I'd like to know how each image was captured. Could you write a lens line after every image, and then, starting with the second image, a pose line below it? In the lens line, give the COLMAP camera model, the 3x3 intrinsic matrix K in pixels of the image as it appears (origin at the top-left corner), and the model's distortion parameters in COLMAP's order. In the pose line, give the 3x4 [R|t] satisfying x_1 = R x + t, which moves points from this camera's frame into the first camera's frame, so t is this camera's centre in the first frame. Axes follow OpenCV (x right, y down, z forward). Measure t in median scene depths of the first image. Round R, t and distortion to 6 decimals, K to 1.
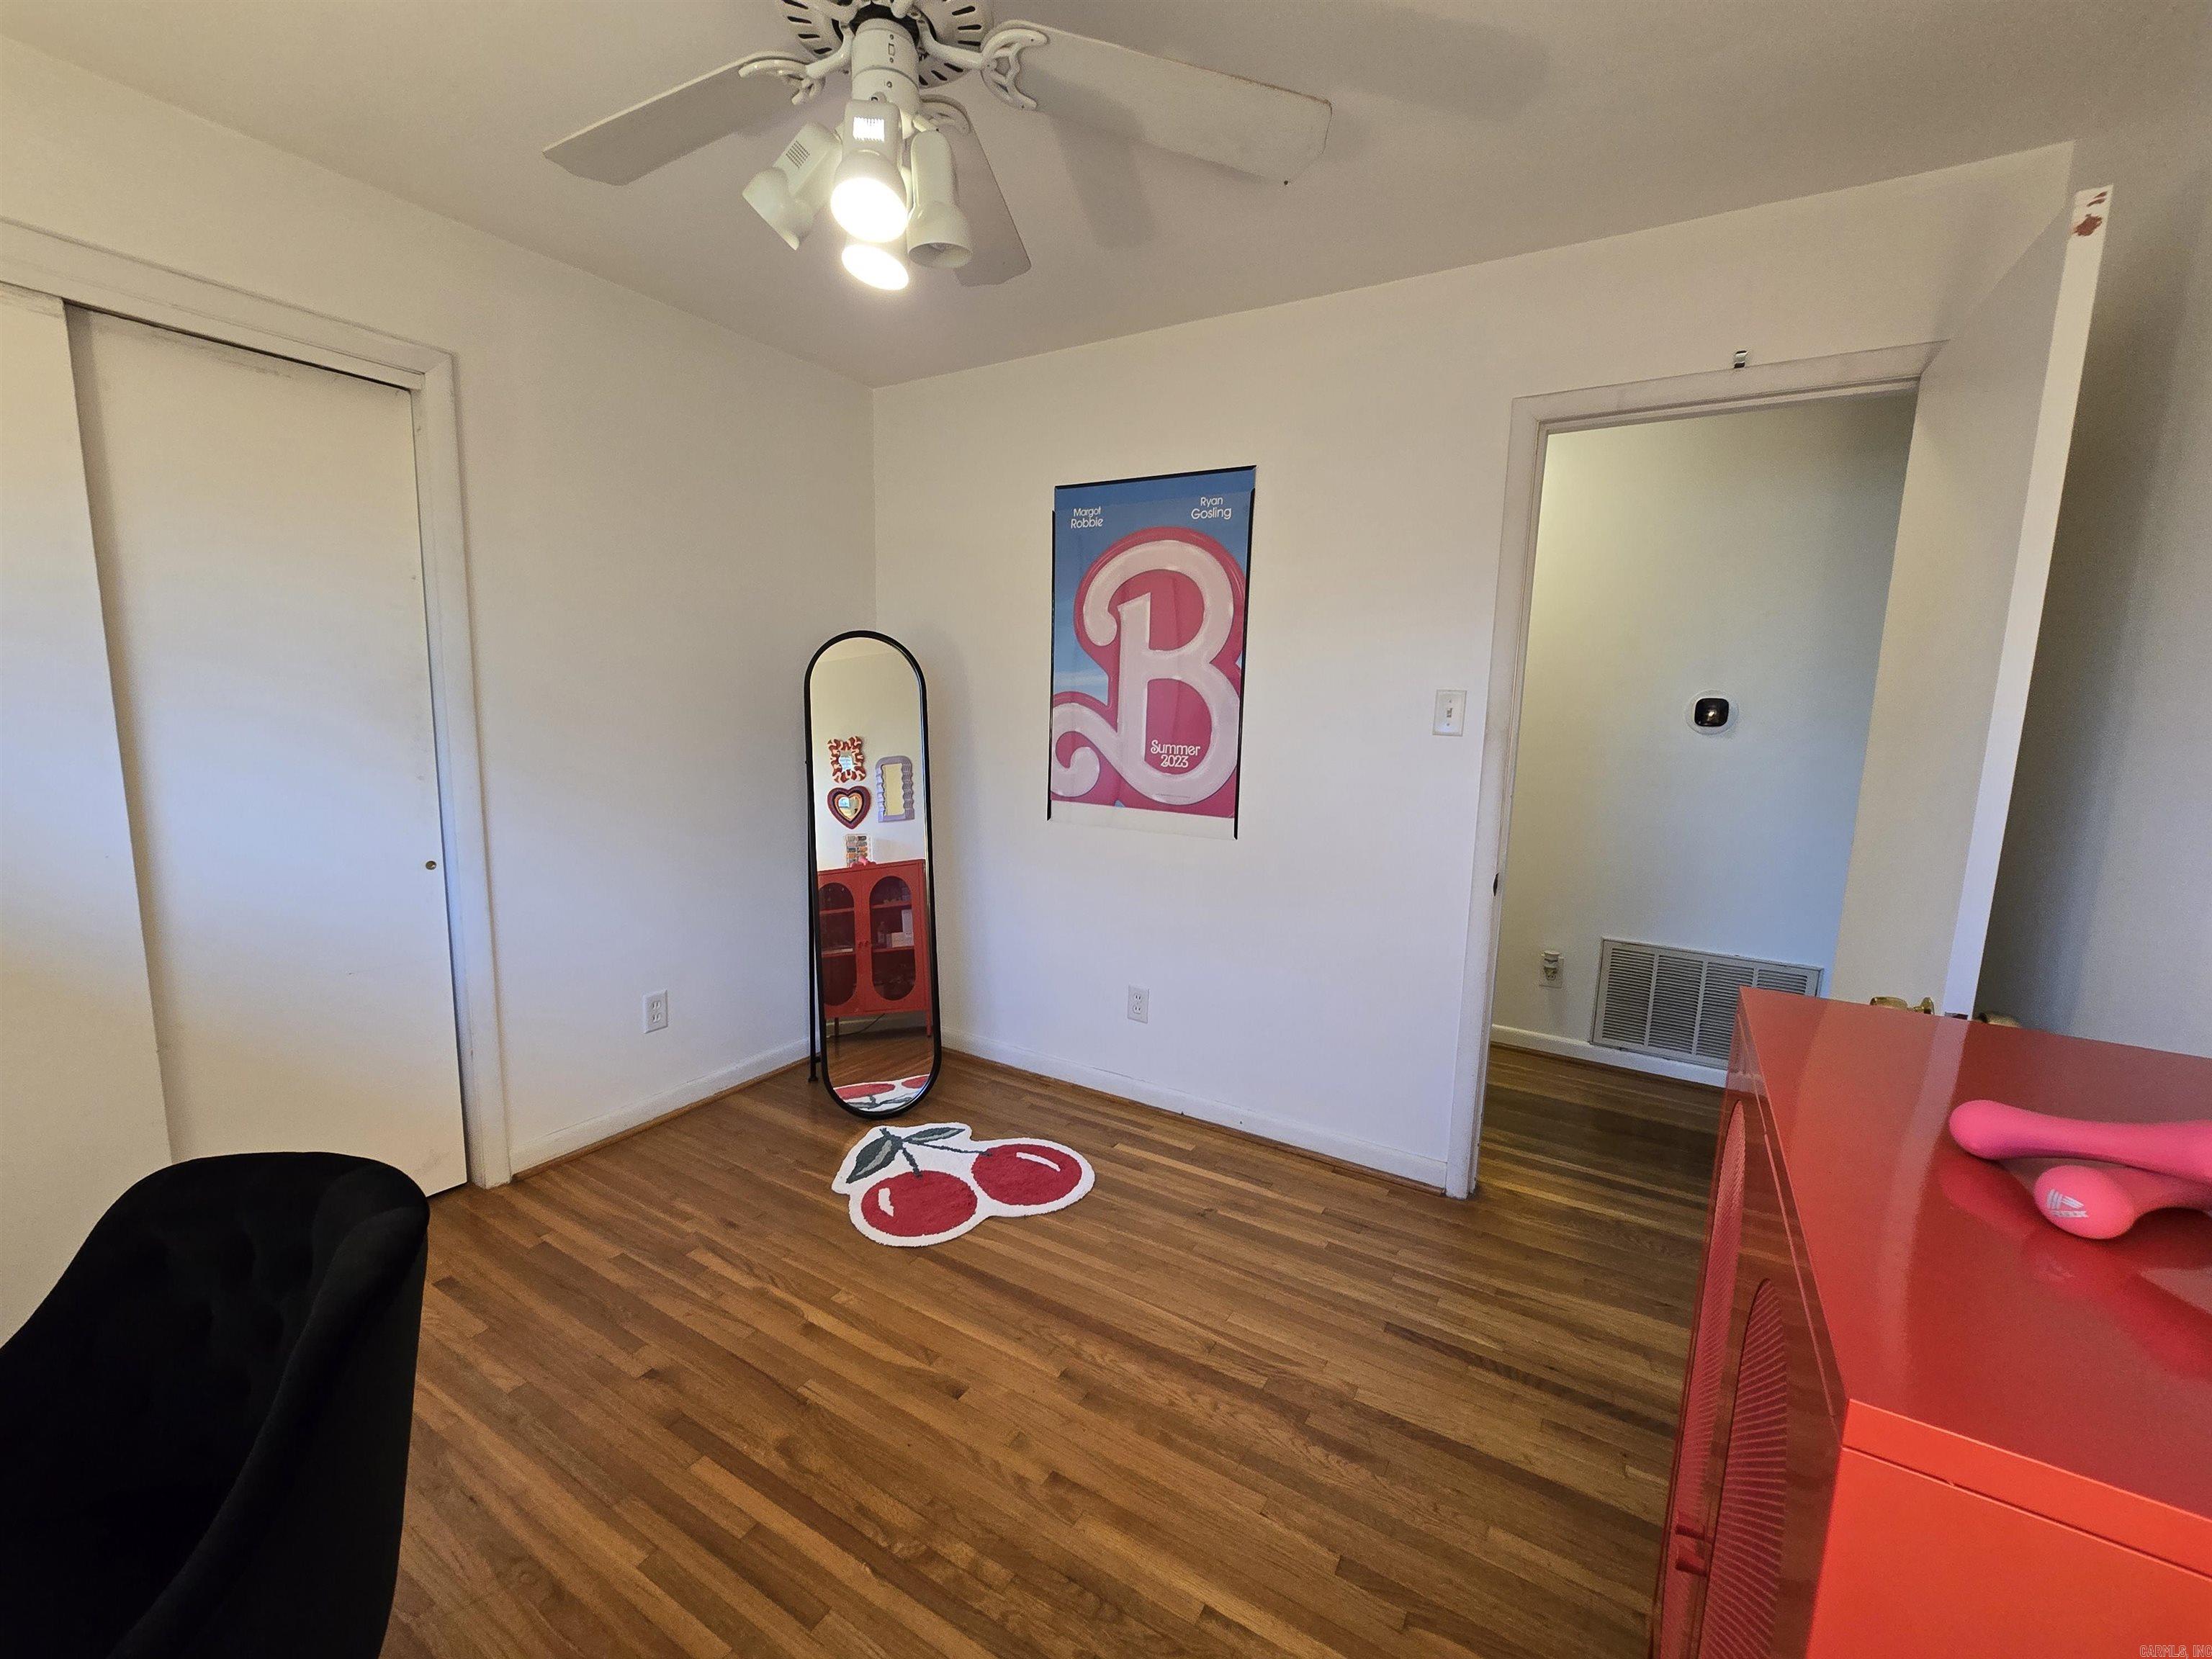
lens RADIAL K [[909.6, 0, 1114.2], [0, 909.6, 830.5], [0, 0, 1]] dist [-0.007162, 0.000515]
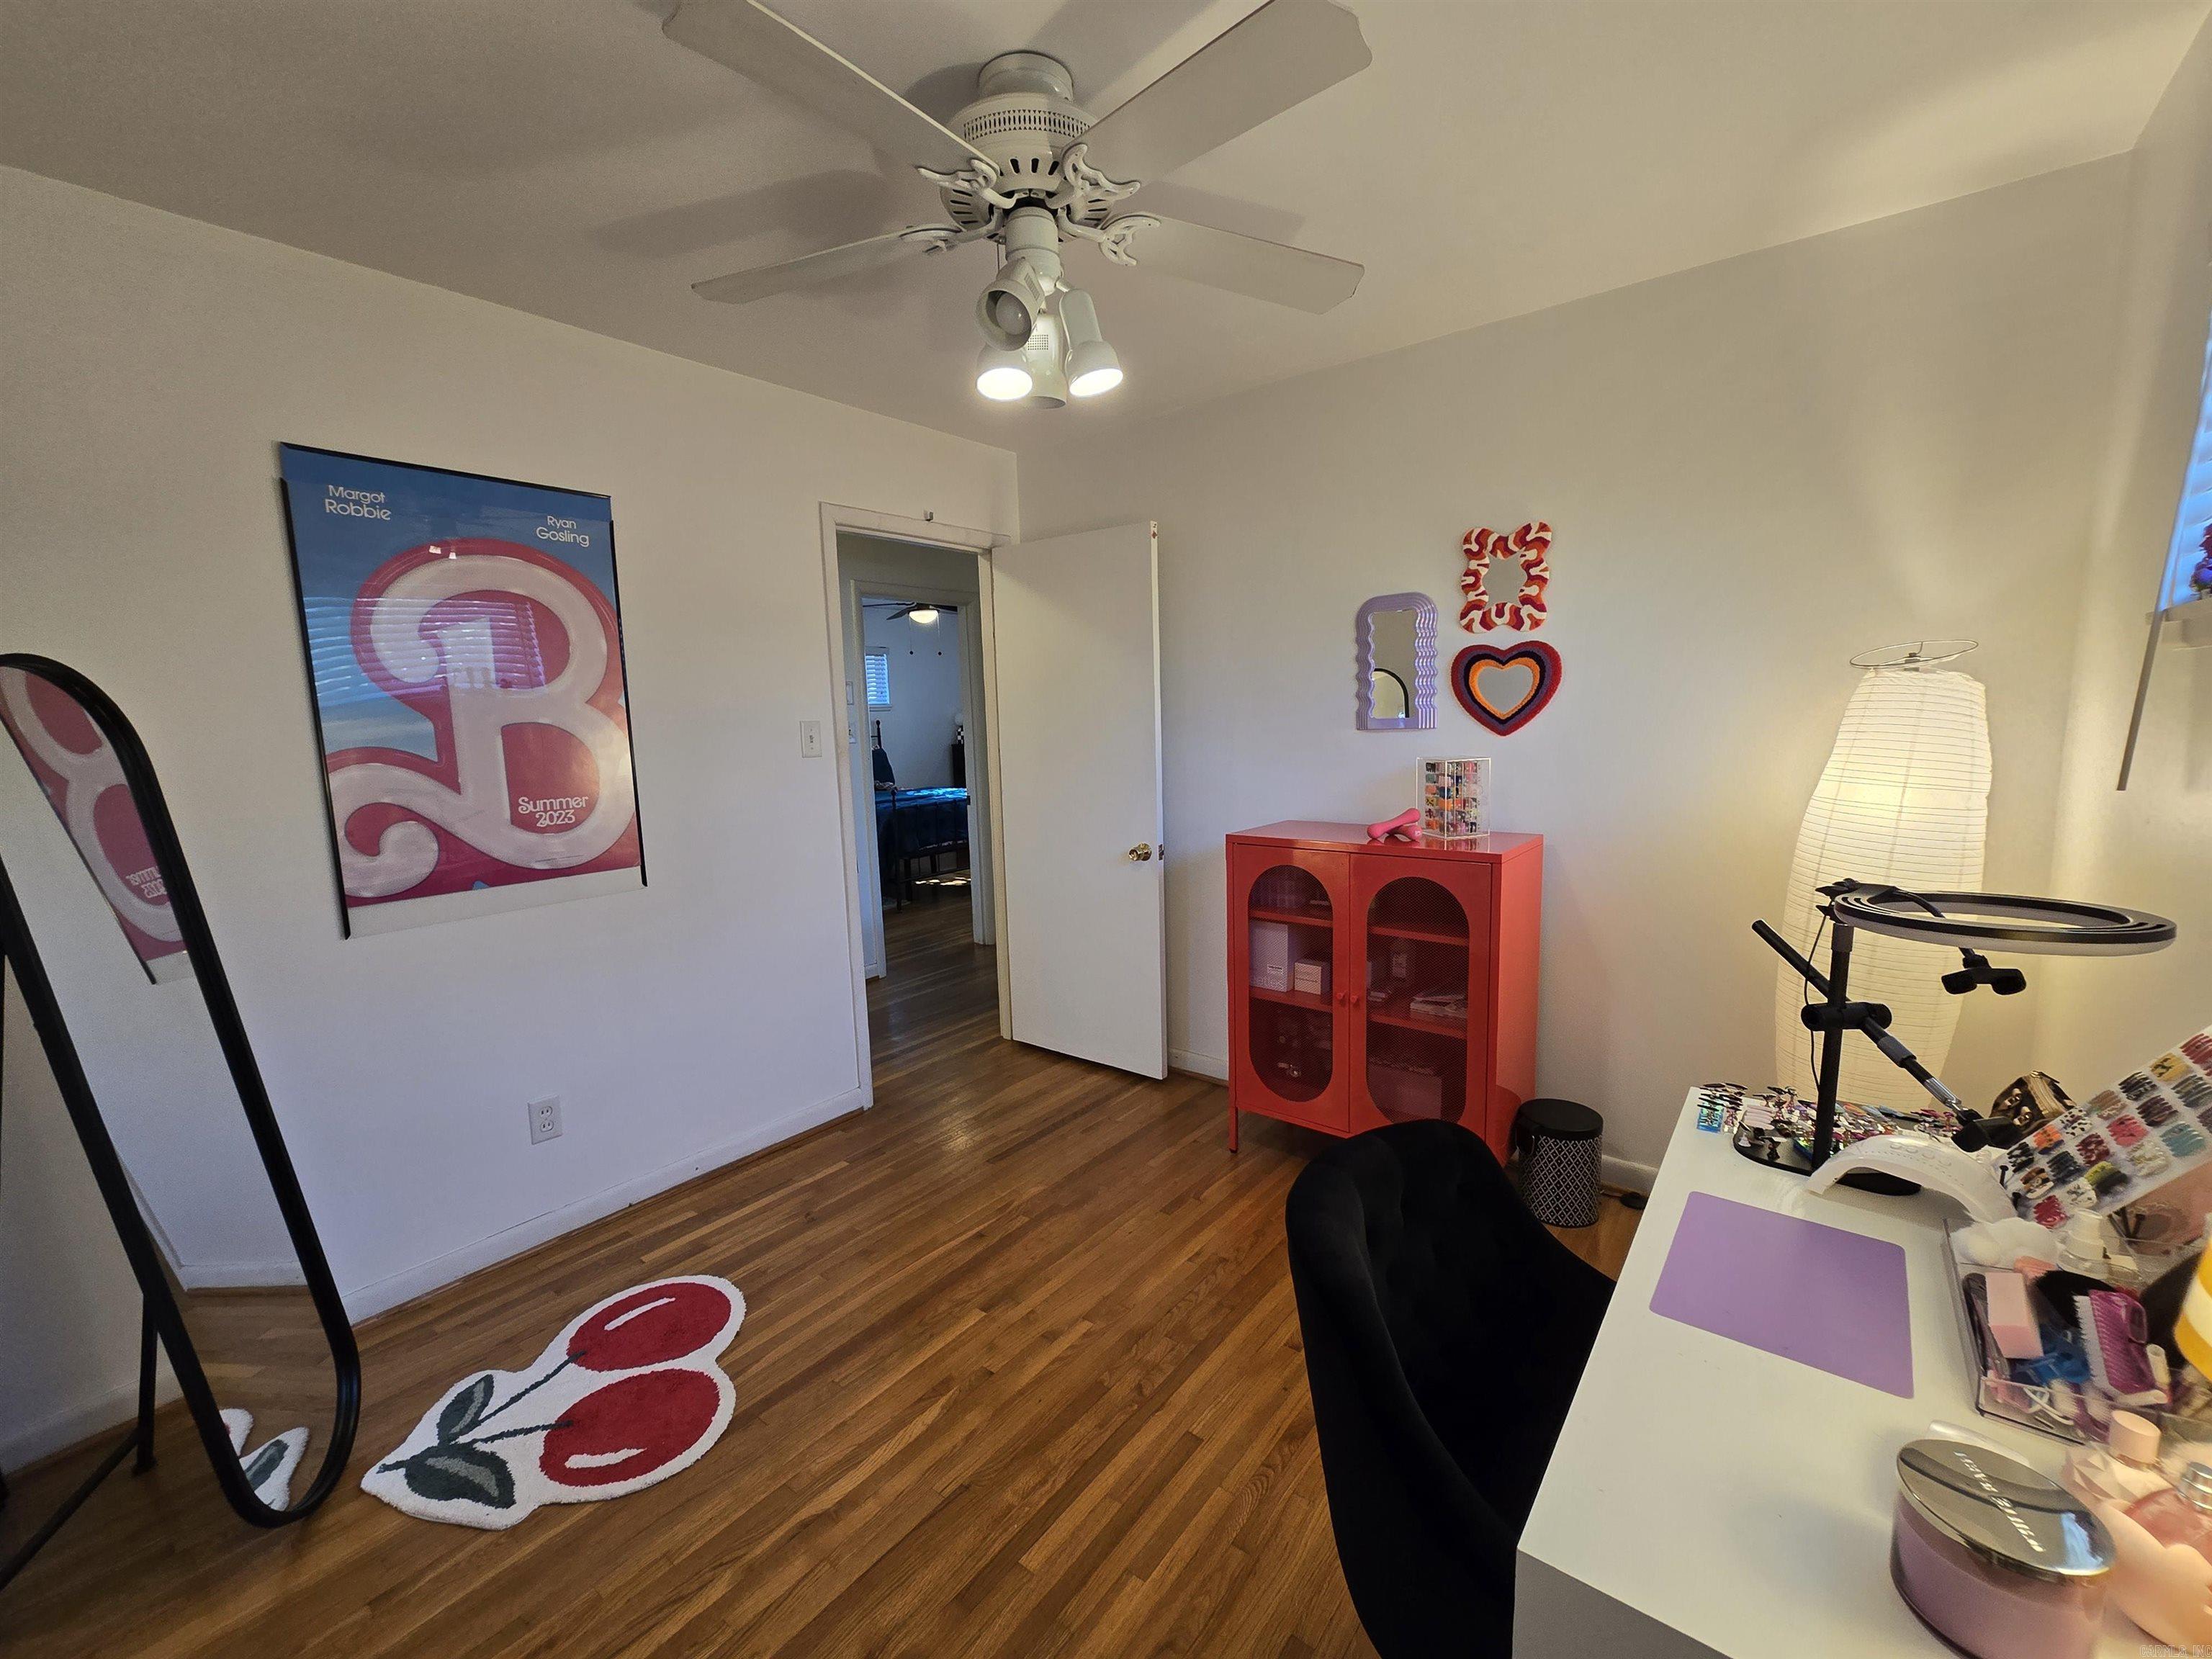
lens RADIAL K [[909.6, 0, 1093.9], [0, 909.6, 828.2], [0, 0, 1]] dist [-0.007162, 0.000515]
pose [[0.135724, -0.158416, 0.978000, -0.762318], [0.172862, 0.975779, 0.134067, -0.101883], [-0.975550, 0.150863, 0.159821, 0.404365]]
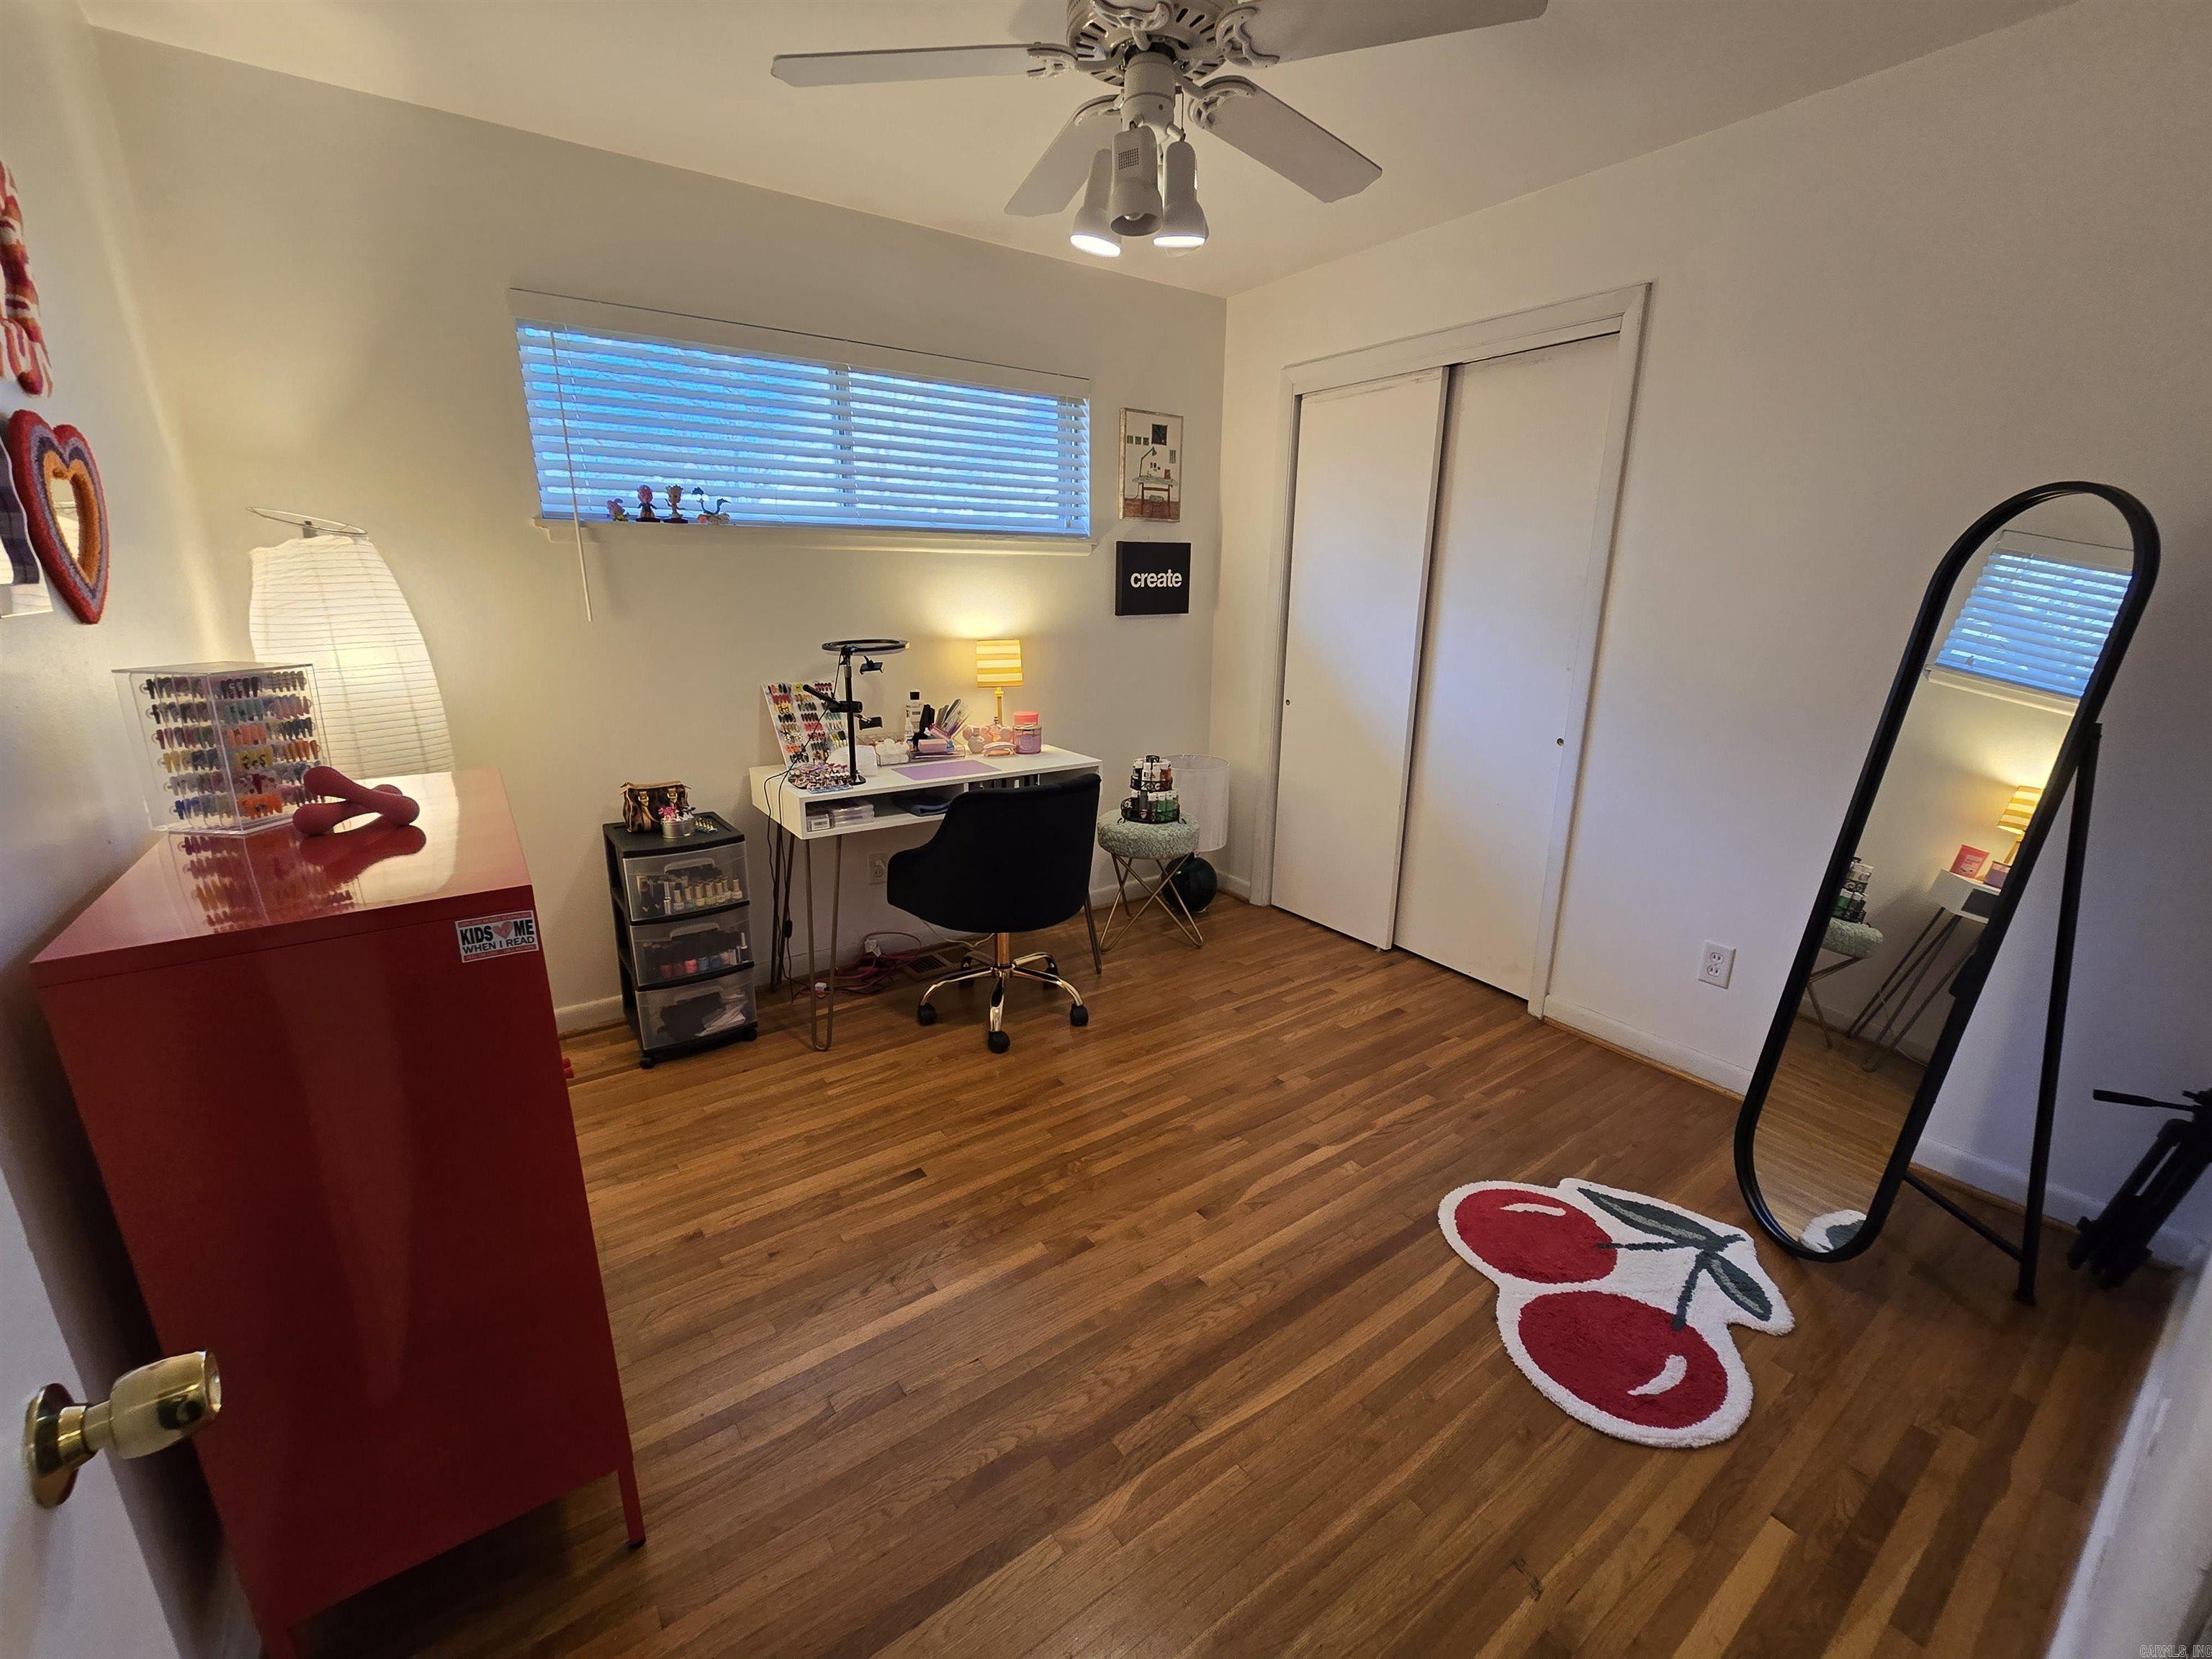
lens RADIAL K [[909.6, 0, 1099.7], [0, 909.6, 838.9], [0, 0, 1]] dist [-0.007162, 0.000515]
pose [[-0.405478, 0.225687, -0.885807, 0.537114], [-0.146939, 0.940348, 0.306845, -0.107605], [0.902218, 0.254579, -0.348128, 0.785854]]
